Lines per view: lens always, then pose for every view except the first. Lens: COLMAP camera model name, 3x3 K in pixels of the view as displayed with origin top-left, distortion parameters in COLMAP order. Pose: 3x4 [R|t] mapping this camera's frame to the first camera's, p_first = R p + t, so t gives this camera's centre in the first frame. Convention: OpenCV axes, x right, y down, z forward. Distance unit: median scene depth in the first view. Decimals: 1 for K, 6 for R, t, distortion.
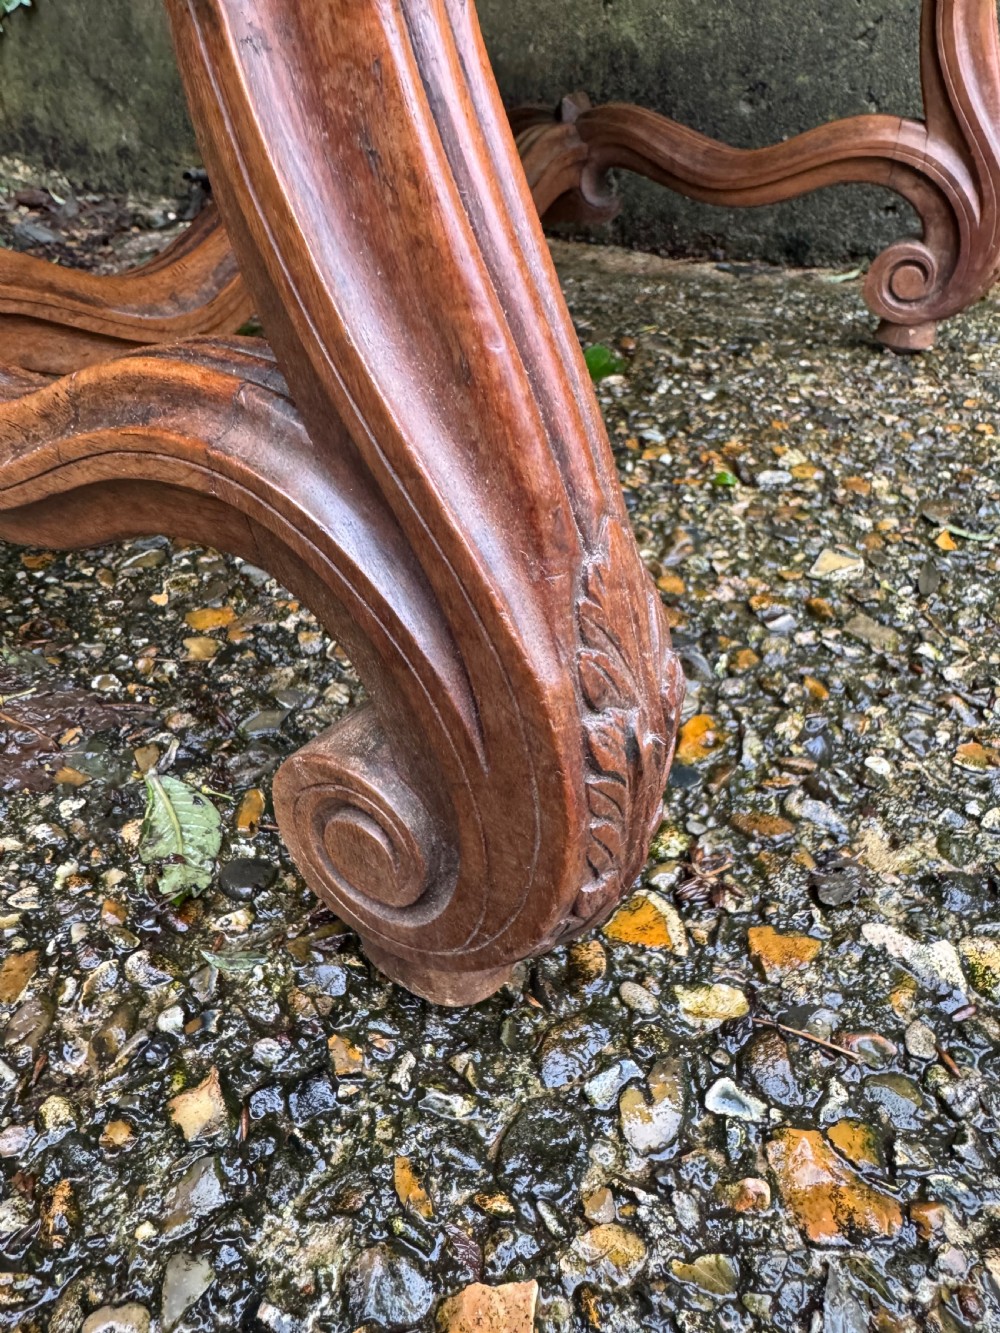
lens RADIAL K [[944.3, 0, 507.6], [0, 944.3, 605.1], [0, 0, 1]] dist [-0.010675, 0.003255]
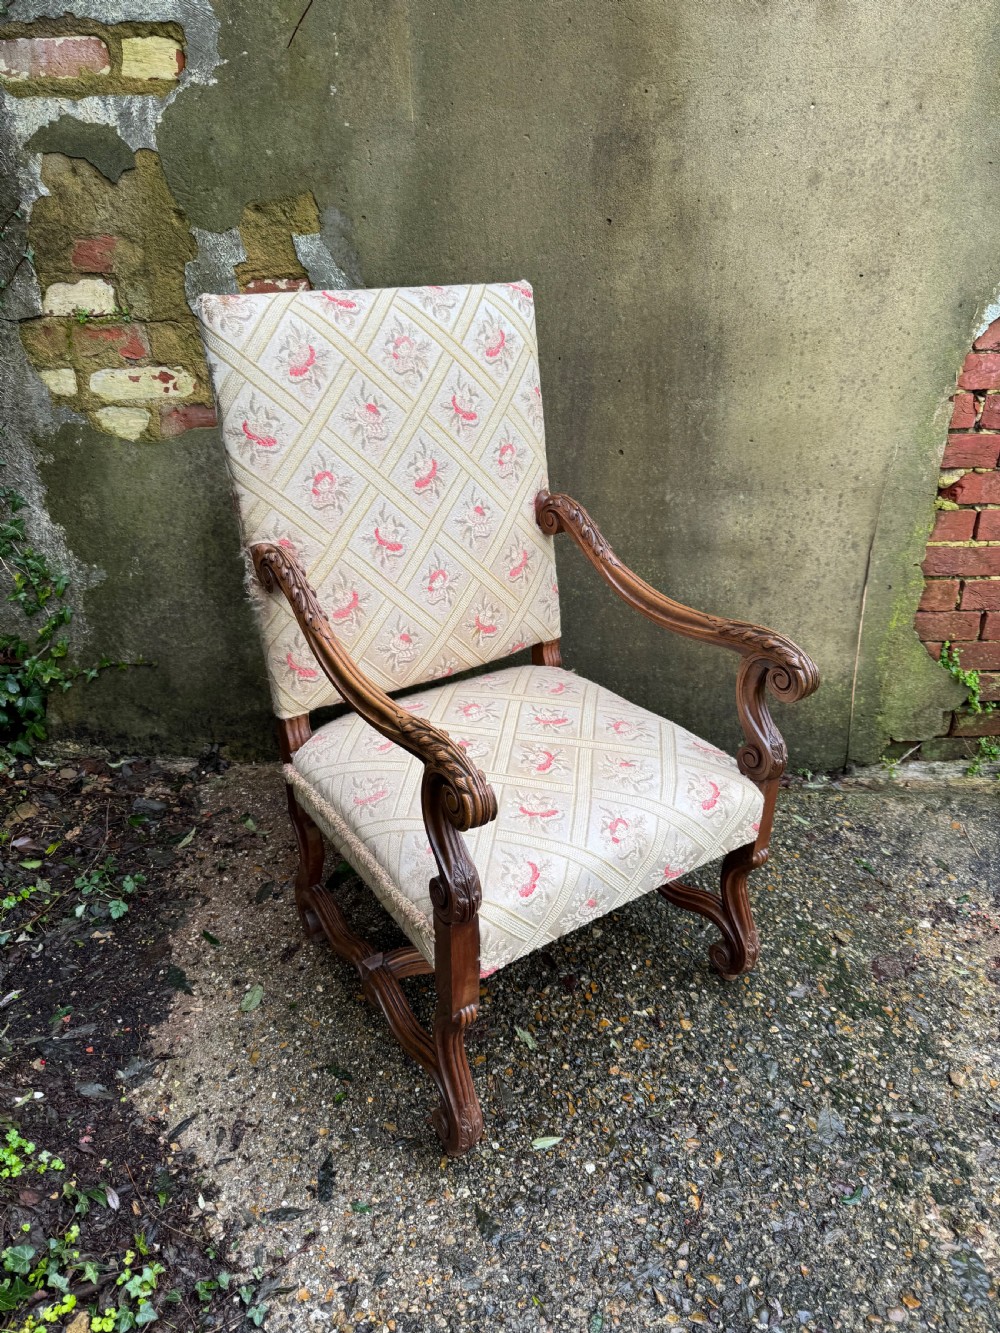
lens RADIAL K [[958.2, 0, 501.9], [0, 958.2, 673.1], [0, 0, 1]] dist [0.003758, -0.015554]
pose [[0.886629, -0.178666, 0.426576, -2.001730], [0.212064, 0.976742, -0.031674, -1.365202], [-0.410996, 0.118545, 0.903897, -3.463057]]
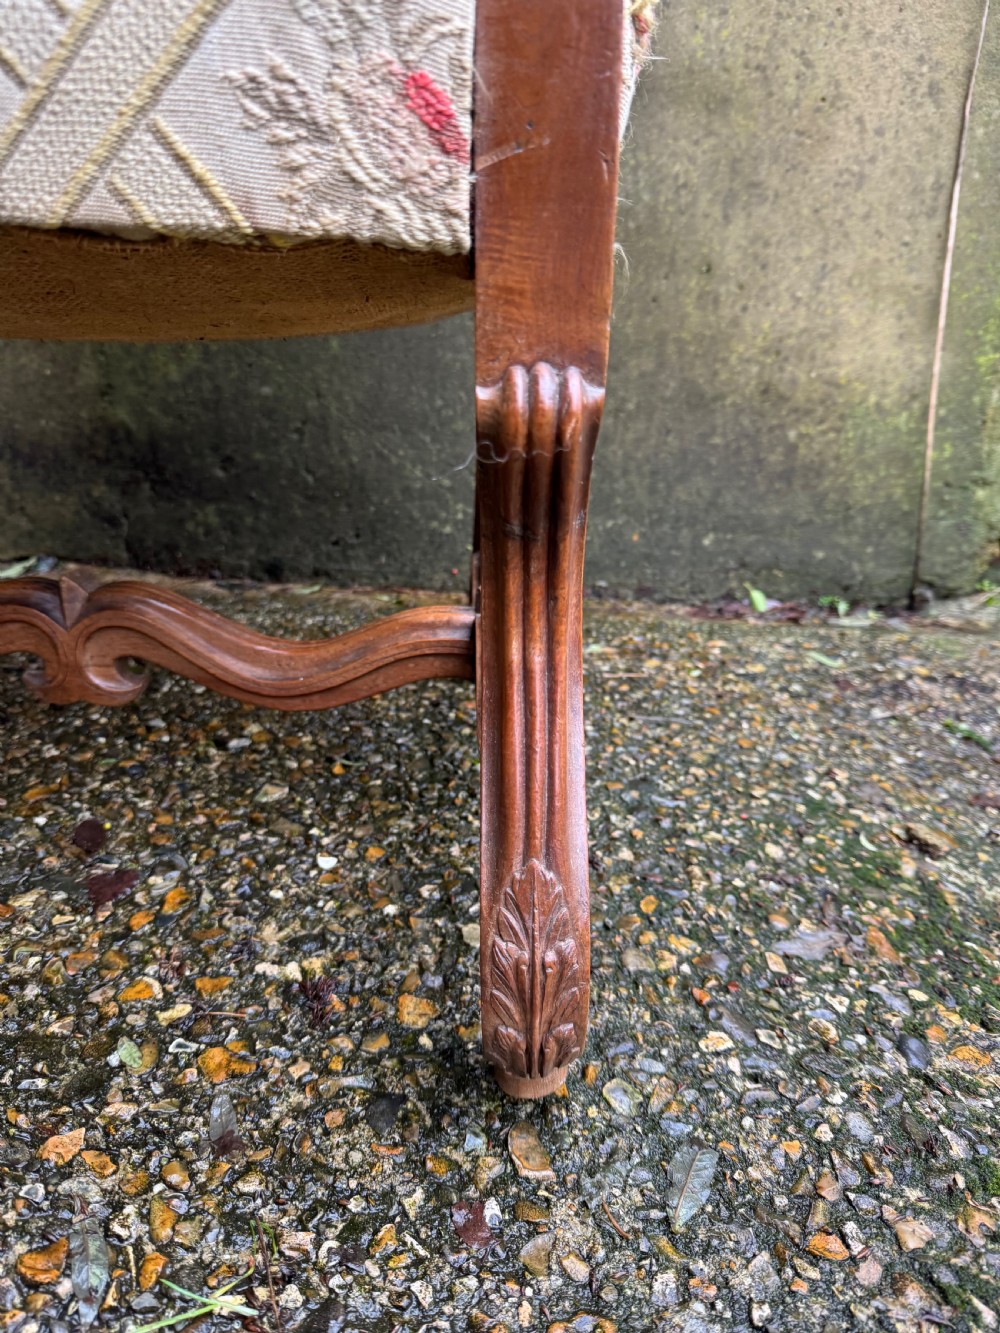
lens RADIAL K [[958.2, 0, 510.9], [0, 958.2, 676.0], [0, 0, 1]] dist [0.003758, -0.015554]
pose [[0.901202, -0.087899, 0.424392, 0.037412], [0.167147, 0.973954, -0.153217, 0.098927], [-0.399871, 0.209015, 0.892421, -0.816215]]
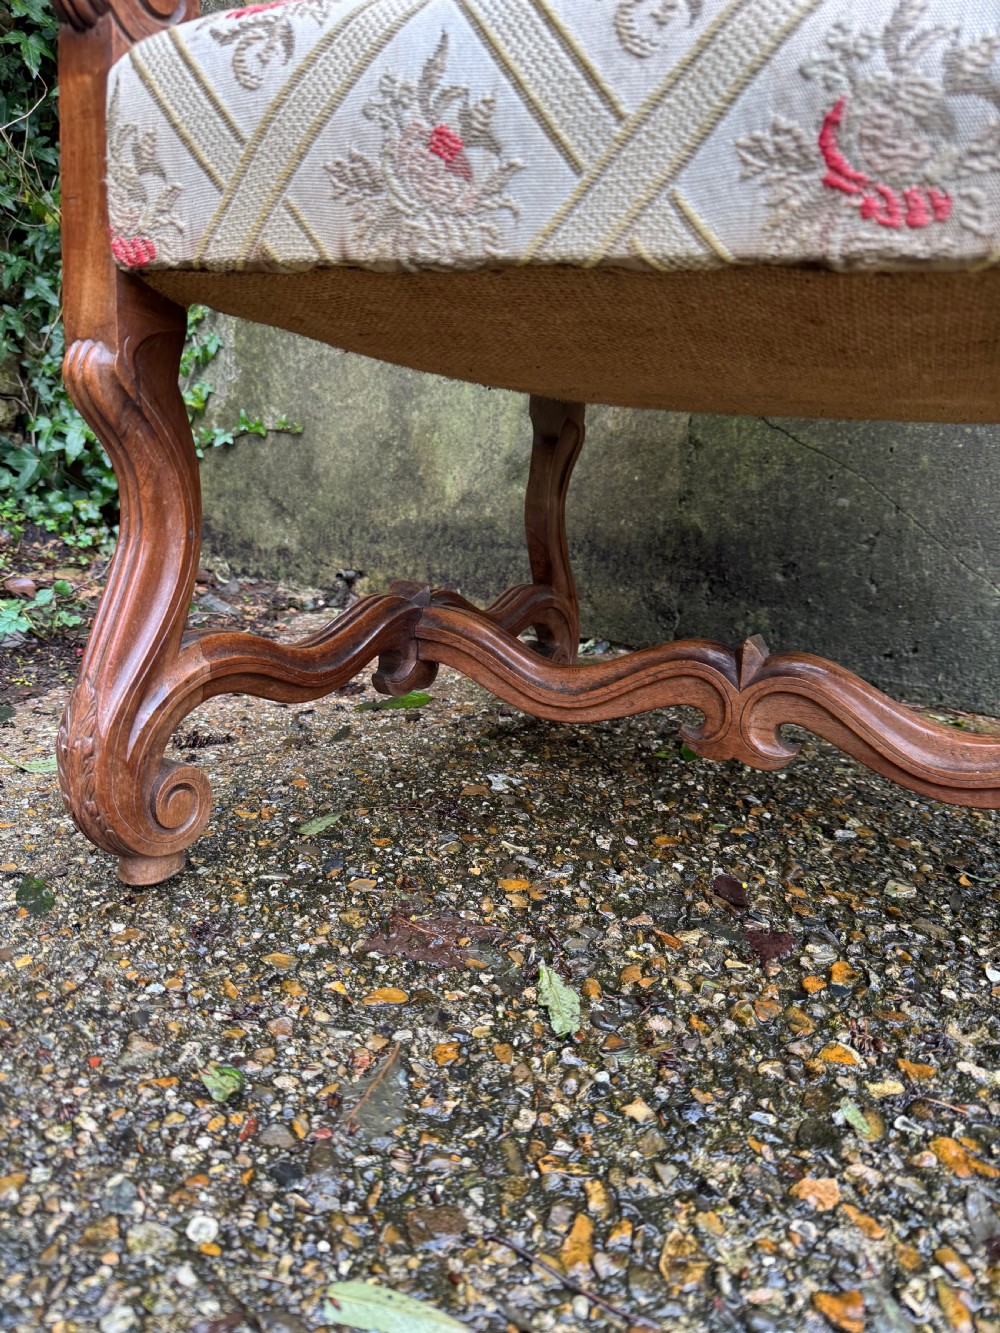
lens RADIAL K [[958.2, 0, 500.1], [0, 958.2, 657.4], [0, 0, 1]] dist [0.003758, -0.015554]
pose [[0.995975, 0.087264, 0.020473, -0.437092], [-0.076065, 0.943688, -0.321972, 0.181505], [-0.047417, 0.319119, 0.946528, -0.695918]]
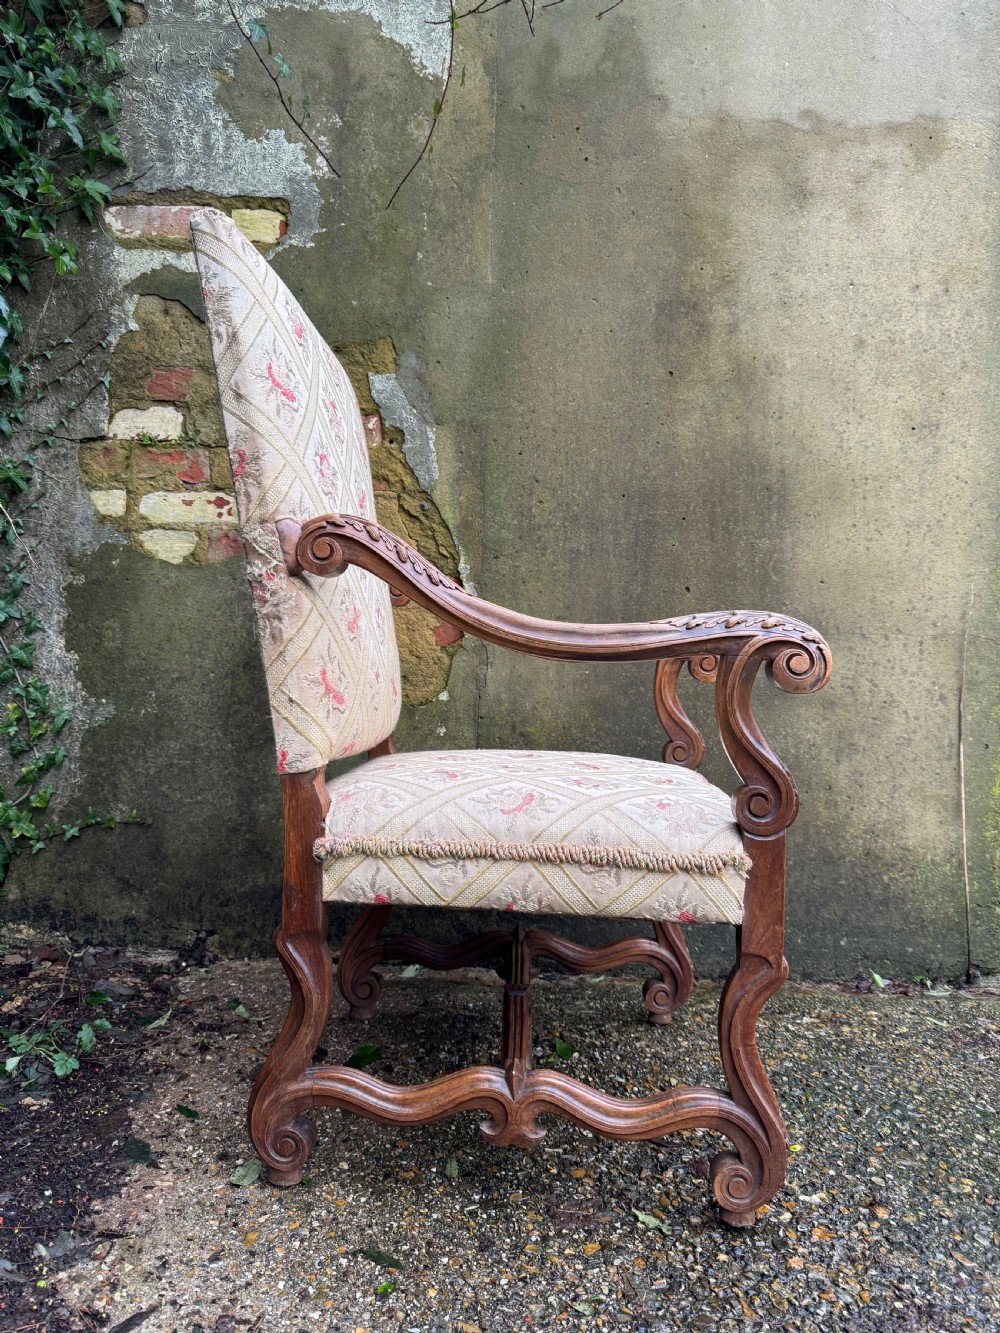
lens RADIAL K [[958.2, 0, 503.9], [0, 958.2, 670.5], [0, 0, 1]] dist [0.003758, -0.015554]
pose [[0.868316, 0.047702, 0.493713, -2.286178], [0.204130, 0.872799, -0.443342, -0.086700], [-0.452060, 0.485743, 0.748128, -2.142762]]
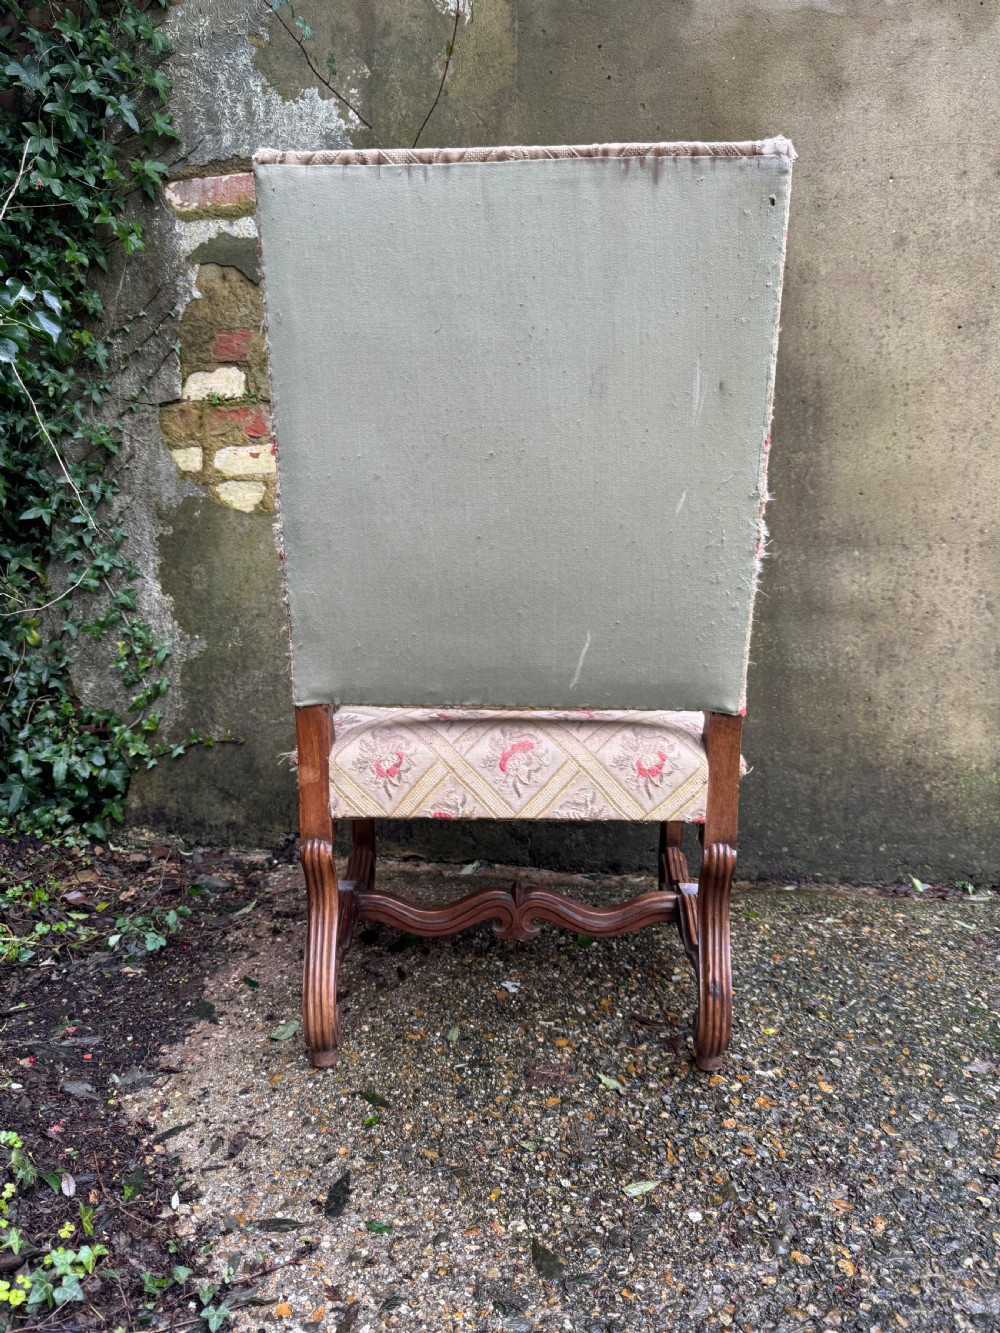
lens RADIAL K [[958.2, 0, 494.6], [0, 958.2, 674.8], [0, 0, 1]] dist [0.003758, -0.015554]
pose [[0.941995, -0.025041, 0.334690, -1.835736], [0.161077, 0.908592, -0.385377, 0.111622], [-0.294447, 0.416934, 0.859923, -2.752390]]
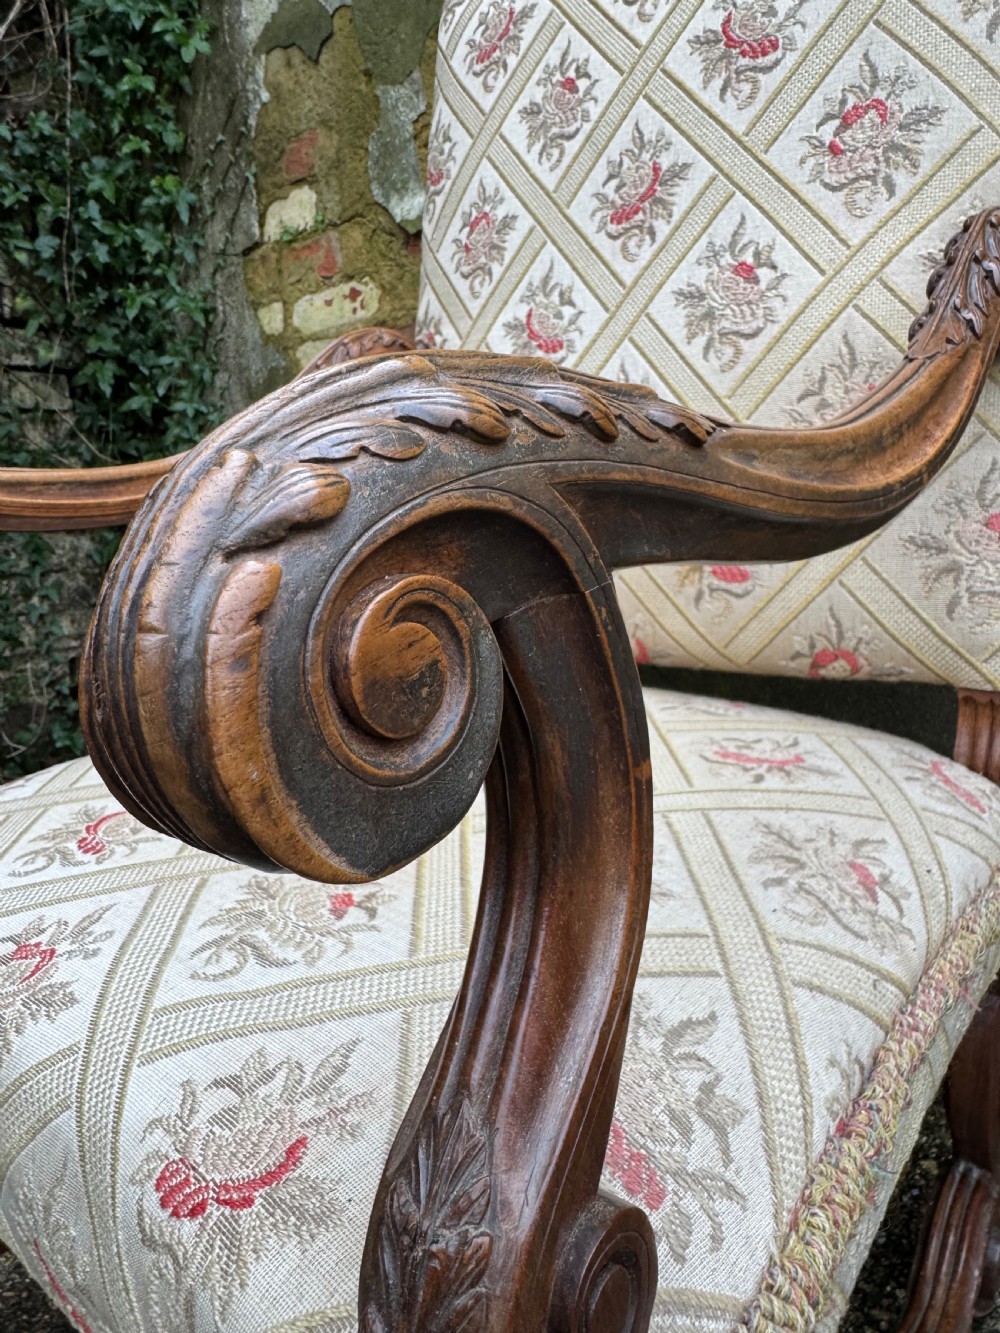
lens RADIAL K [[944.3, 0, 510.0], [0, 944.3, 619.5], [0, 0, 1]] dist [-0.010675, 0.003255]
pose [[0.974334, 0.003425, -0.225082, 0.580341], [-0.079955, 0.939954, -0.331804, -0.907885], [0.210430, 0.341285, 0.916103, -1.082315]]
